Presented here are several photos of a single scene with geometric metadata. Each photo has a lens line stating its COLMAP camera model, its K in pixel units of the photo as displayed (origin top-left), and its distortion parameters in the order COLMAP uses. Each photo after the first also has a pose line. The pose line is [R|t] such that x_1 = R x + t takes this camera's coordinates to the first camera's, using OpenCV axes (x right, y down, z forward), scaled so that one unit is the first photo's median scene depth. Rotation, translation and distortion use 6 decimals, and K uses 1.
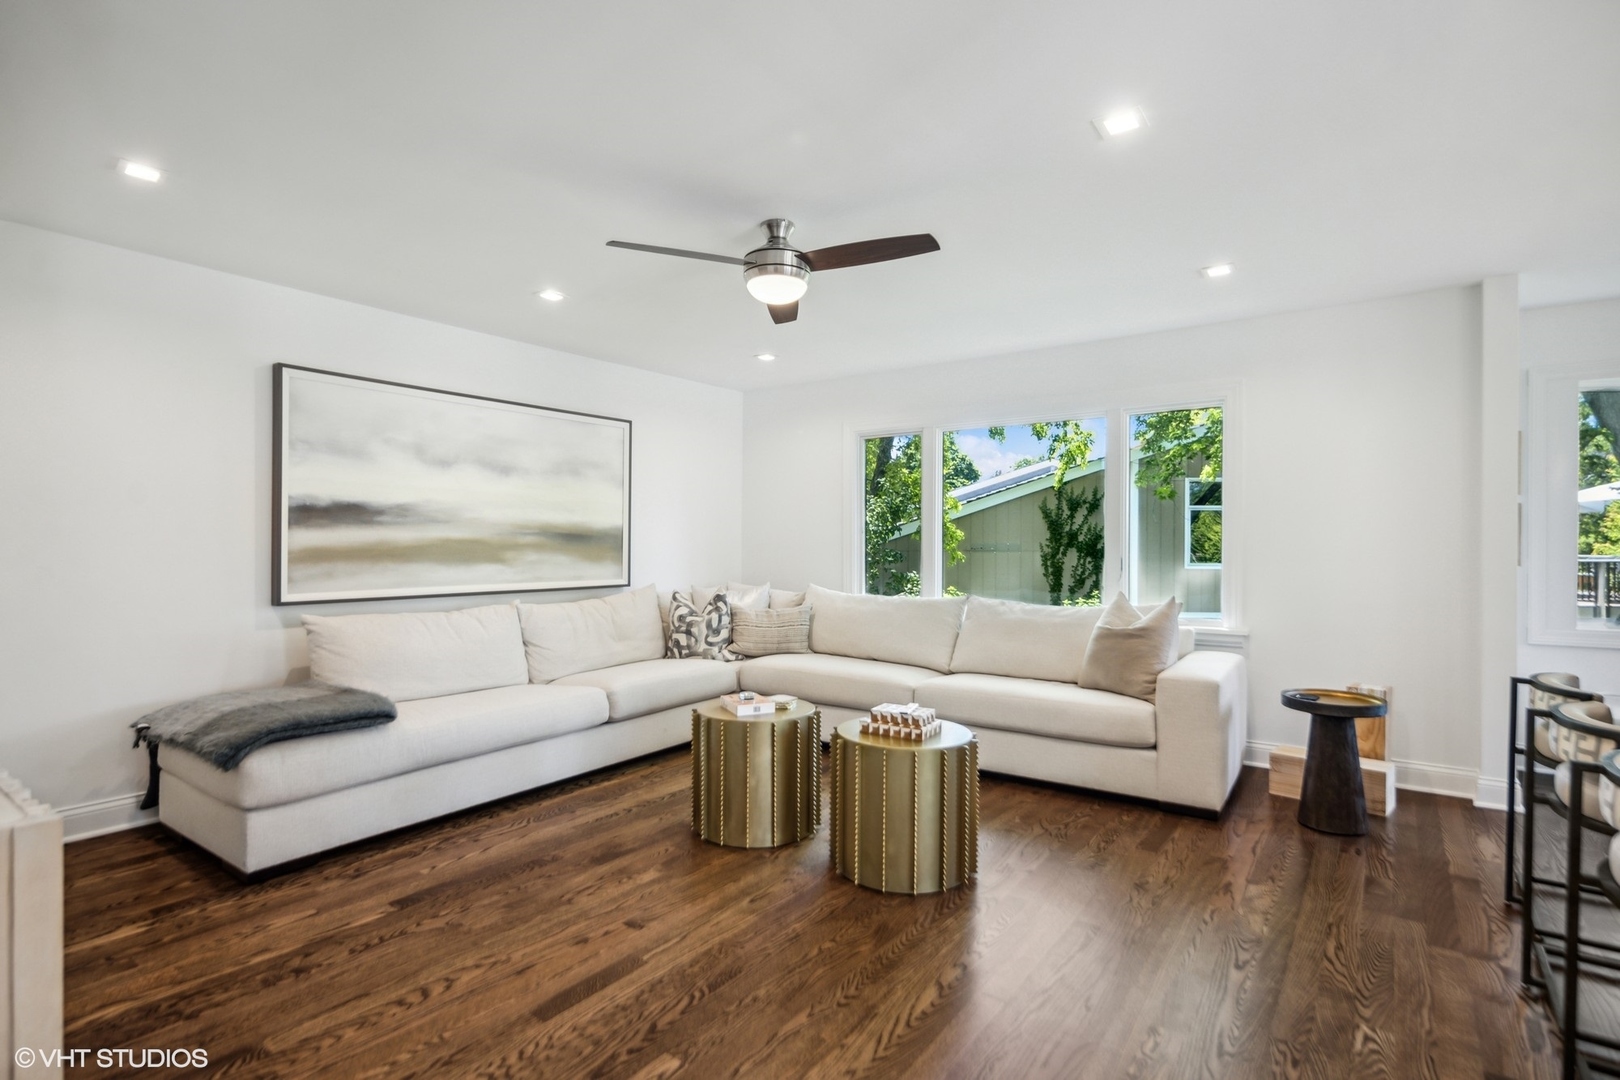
lens RADIAL K [[787.0, 0, 800.0], [0, 787.0, 538.6], [0, 0, 1]] dist [-0.002193, -0.000847]
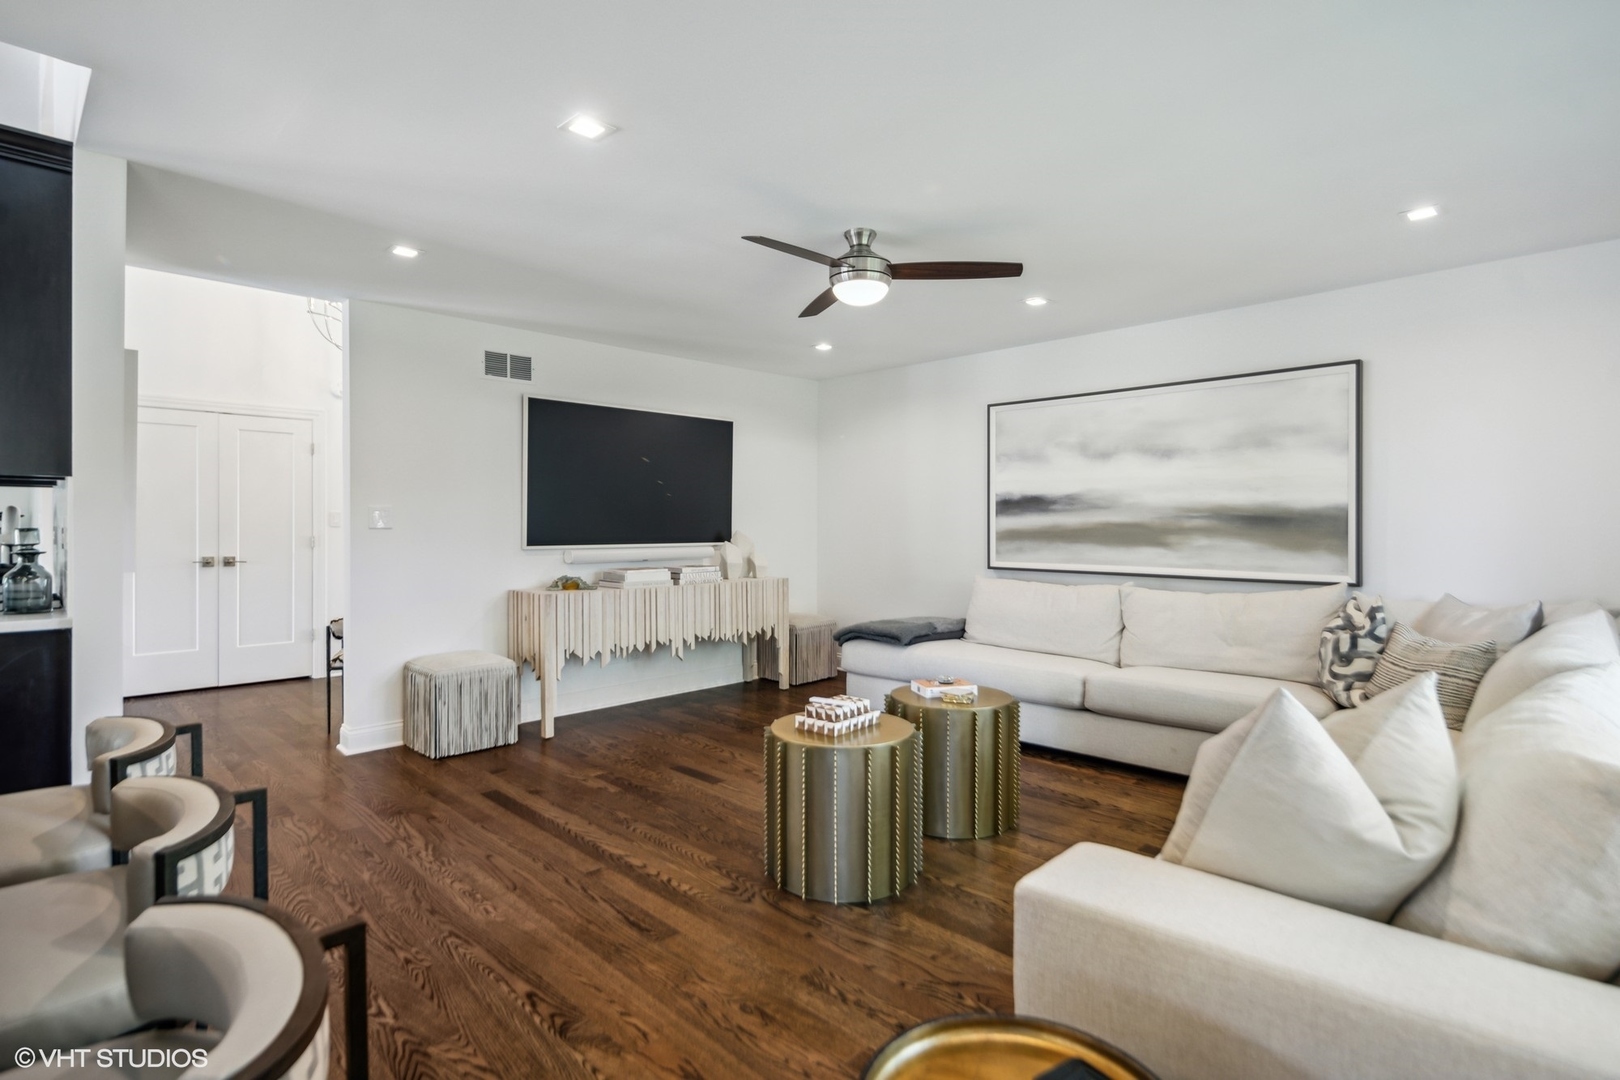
lens RADIAL K [[793.2, 0, 805.6], [0, 793.2, 519.9], [0, 0, 1]] dist [0.002295, -0.000093]
pose [[-0.145703, -0.006698, -0.989306, 0.727920], [0.003406, 0.999968, -0.007272, 0.002947], [0.989323, -0.004429, -0.145676, 0.742264]]
